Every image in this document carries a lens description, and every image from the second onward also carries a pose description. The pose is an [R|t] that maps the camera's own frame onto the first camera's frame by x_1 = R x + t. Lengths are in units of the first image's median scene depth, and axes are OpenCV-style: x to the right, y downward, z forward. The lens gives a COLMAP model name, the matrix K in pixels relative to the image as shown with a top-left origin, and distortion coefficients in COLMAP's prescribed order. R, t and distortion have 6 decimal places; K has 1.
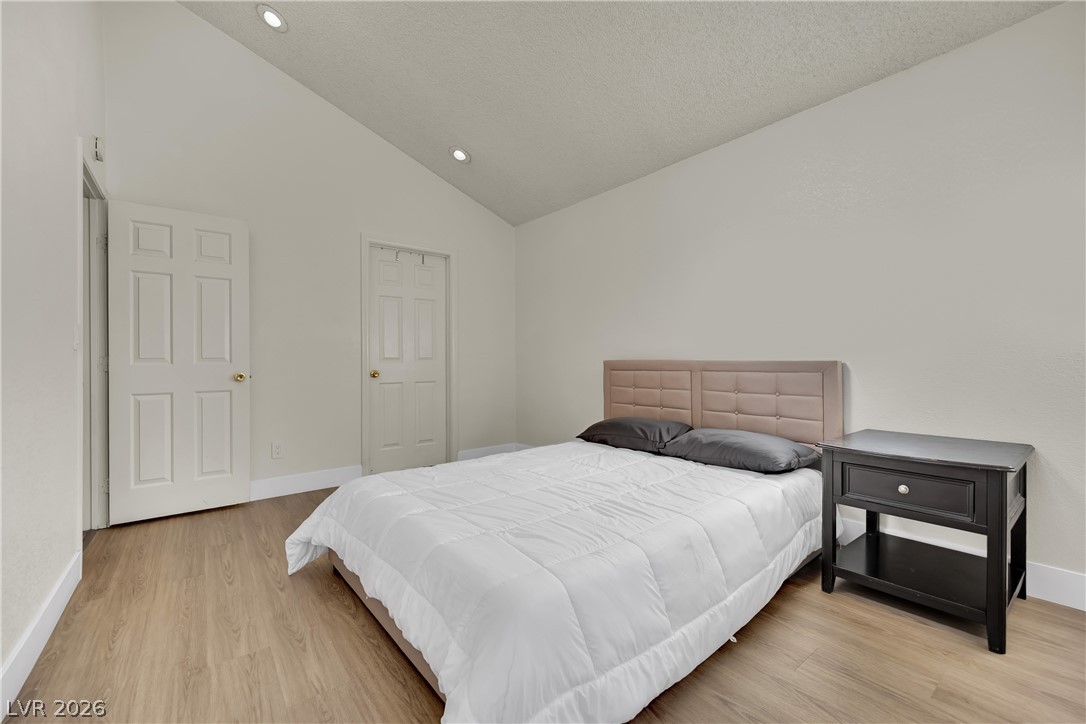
lens RADIAL K [[447.8, 0, 543.3], [0, 447.8, 363.5], [0, 0, 1]] dist [-0.019367, 0.000735]
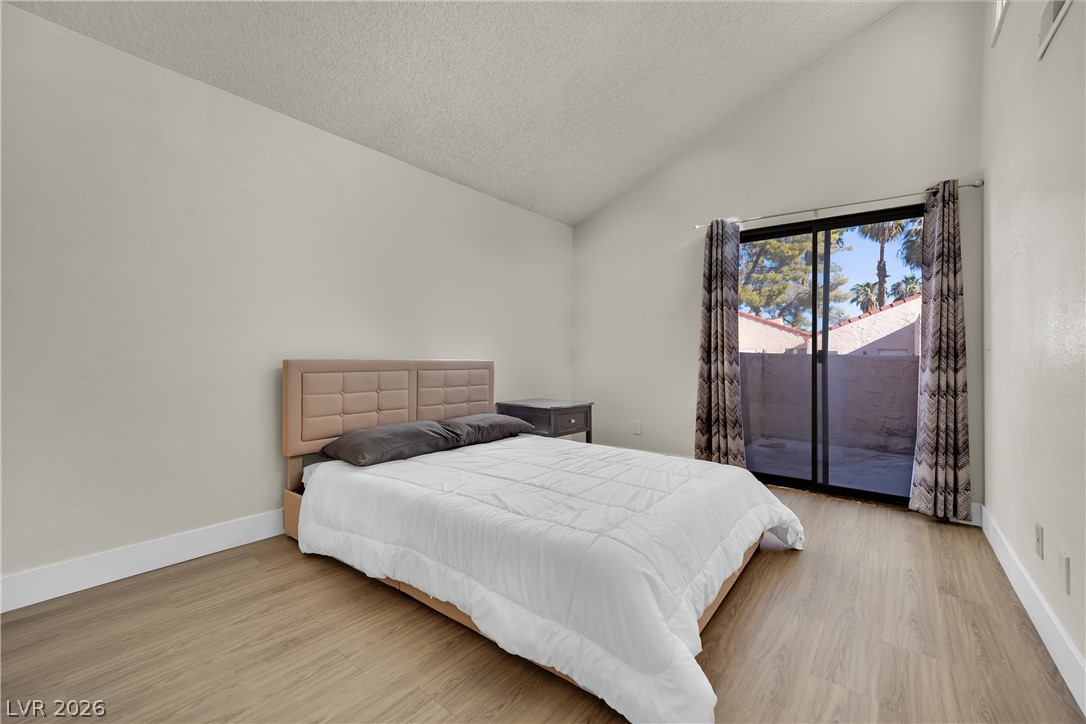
lens RADIAL K [[447.8, 0, 546.0], [0, 447.8, 359.3], [0, 0, 1]] dist [-0.019367, 0.000735]
pose [[-0.235072, 0.013515, 0.971884, -1.303785], [0.001935, 0.999908, -0.013437, 0.009769], [-0.971976, -0.001278, -0.235076, 1.644396]]
